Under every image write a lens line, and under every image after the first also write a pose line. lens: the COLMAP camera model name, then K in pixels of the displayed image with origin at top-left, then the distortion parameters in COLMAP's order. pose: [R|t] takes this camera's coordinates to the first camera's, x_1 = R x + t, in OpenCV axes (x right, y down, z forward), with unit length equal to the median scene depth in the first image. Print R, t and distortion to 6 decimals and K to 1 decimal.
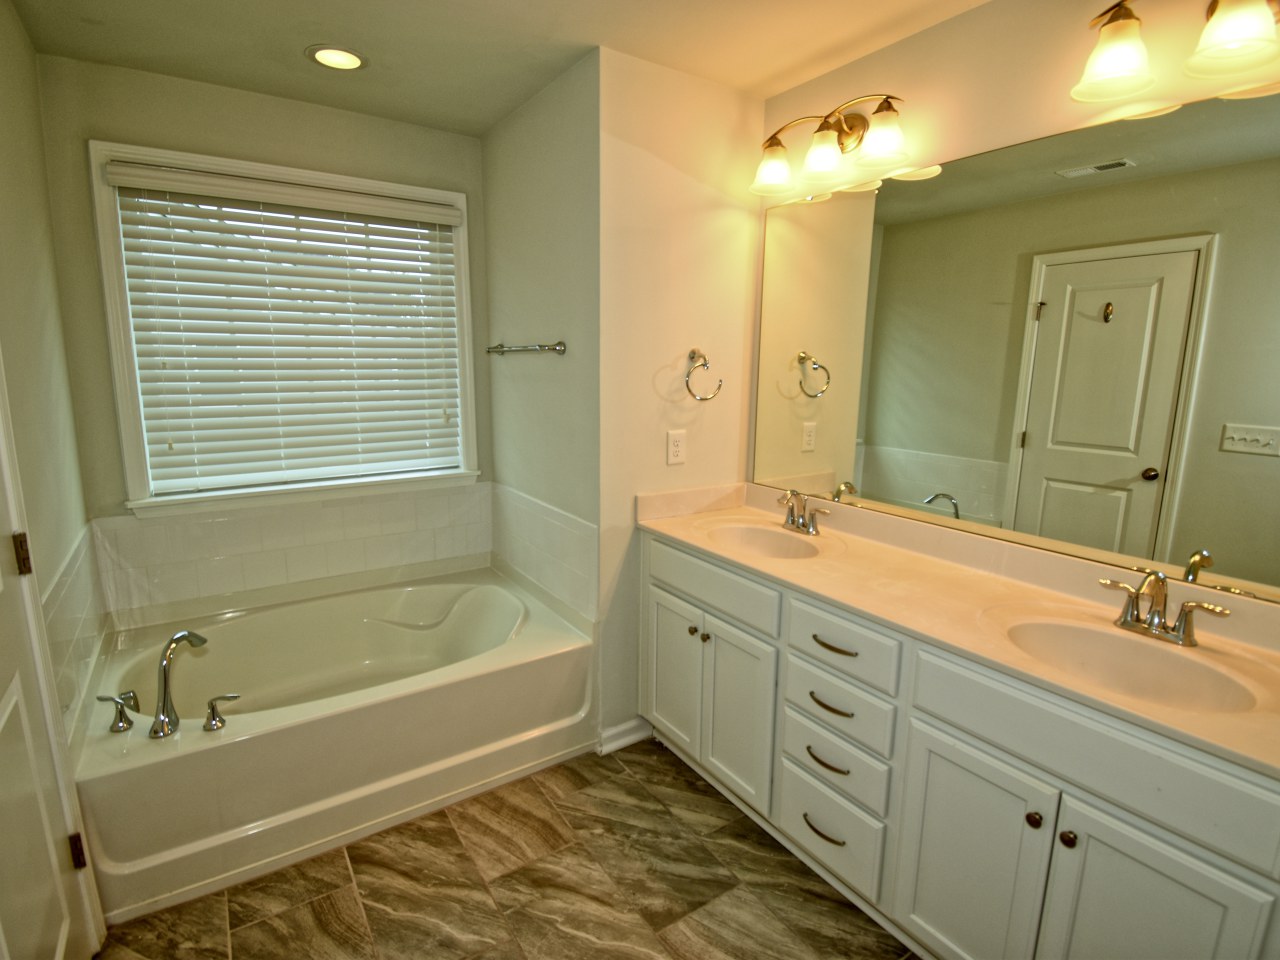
lens RADIAL K [[641.7, 0, 643.9], [0, 641.7, 476.5], [0, 0, 1]] dist [0.038037, -0.037258]
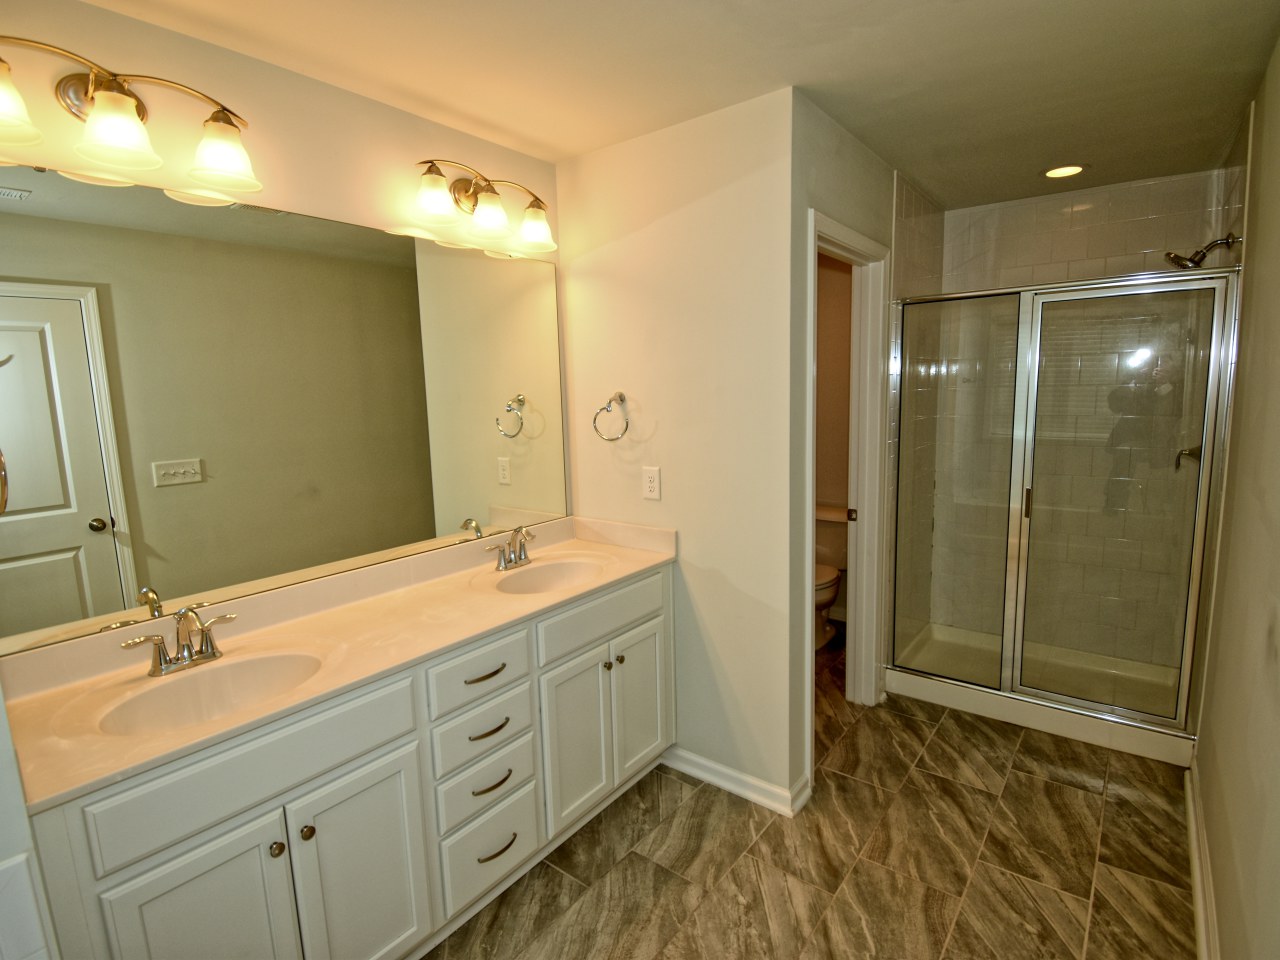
lens RADIAL K [[615.5, 0, 640.0], [0, 615.5, 480.0], [0, 0, 1]] dist [-0.035268, 0.000094]
pose [[-0.303804, -0.127731, 0.944133, -0.624708], [0.201369, 0.959976, 0.194671, -0.170010], [-0.931211, 0.249261, -0.265923, 0.864906]]
